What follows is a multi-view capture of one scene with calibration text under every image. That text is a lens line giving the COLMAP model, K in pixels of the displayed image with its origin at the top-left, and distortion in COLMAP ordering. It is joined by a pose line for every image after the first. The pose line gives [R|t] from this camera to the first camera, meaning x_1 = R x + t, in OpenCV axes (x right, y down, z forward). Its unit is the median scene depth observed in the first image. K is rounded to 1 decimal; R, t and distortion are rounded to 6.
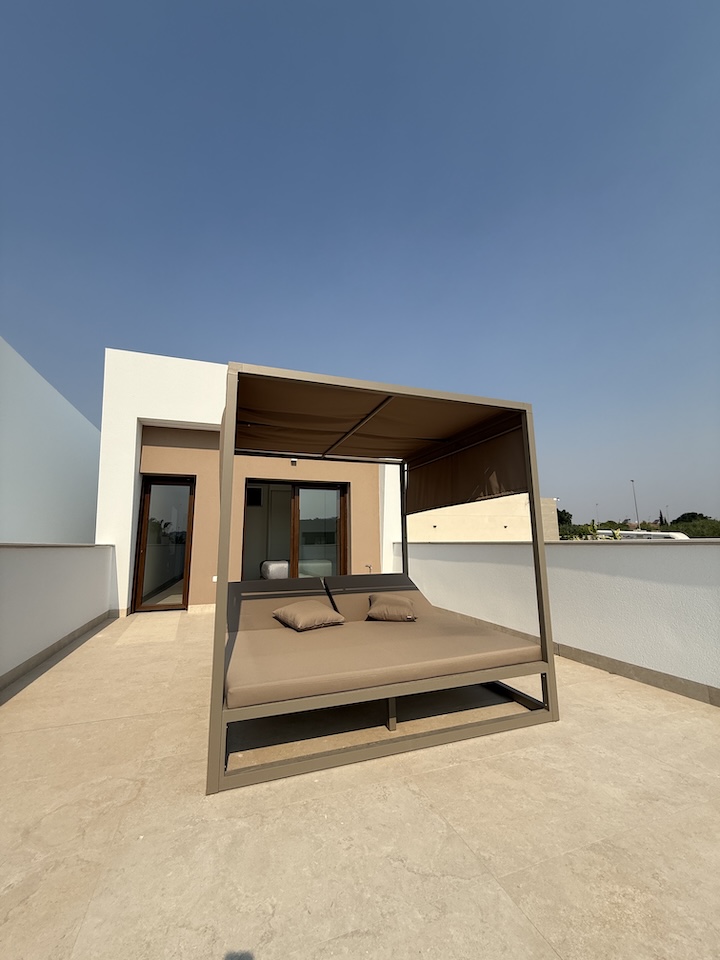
lens RADIAL K [[382.3, 0, 355.5], [0, 382.3, 478.2], [0, 0, 1]] dist [-0.000651, -0.000195]
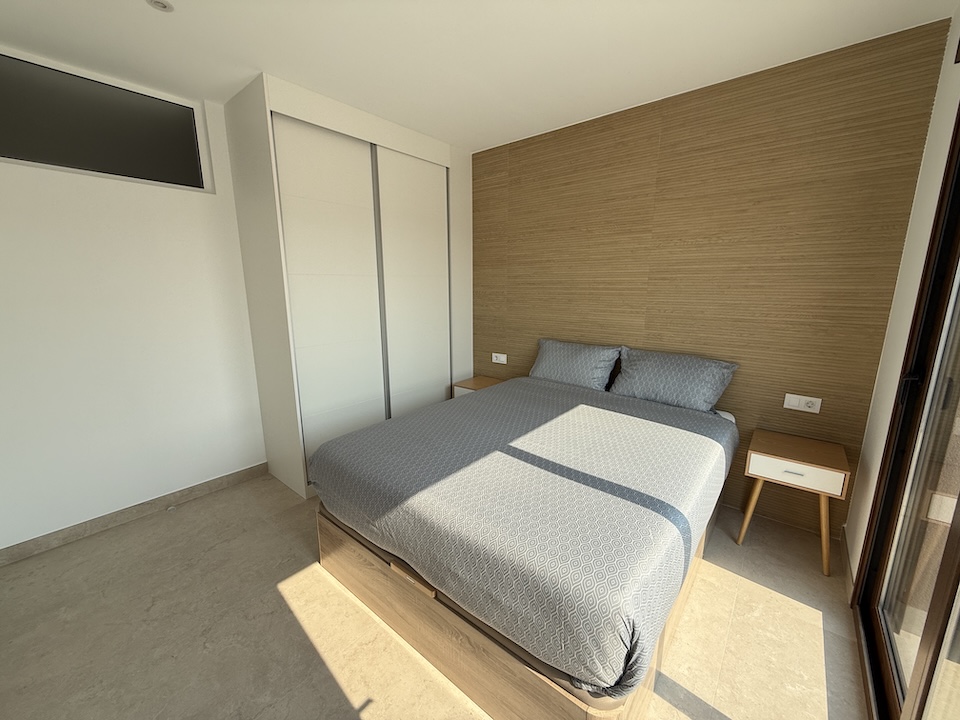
lens RADIAL K [[382.3, 0, 480.2], [0, 382.3, 361.8], [0, 0, 1]] dist [-0.000651, -0.000195]
pose [[-0.853377, 0.113025, -0.508895, -0.230363], [0.097276, 0.993592, 0.057552, 0.052912], [0.512139, -0.000390, -0.858903, 1.302115]]
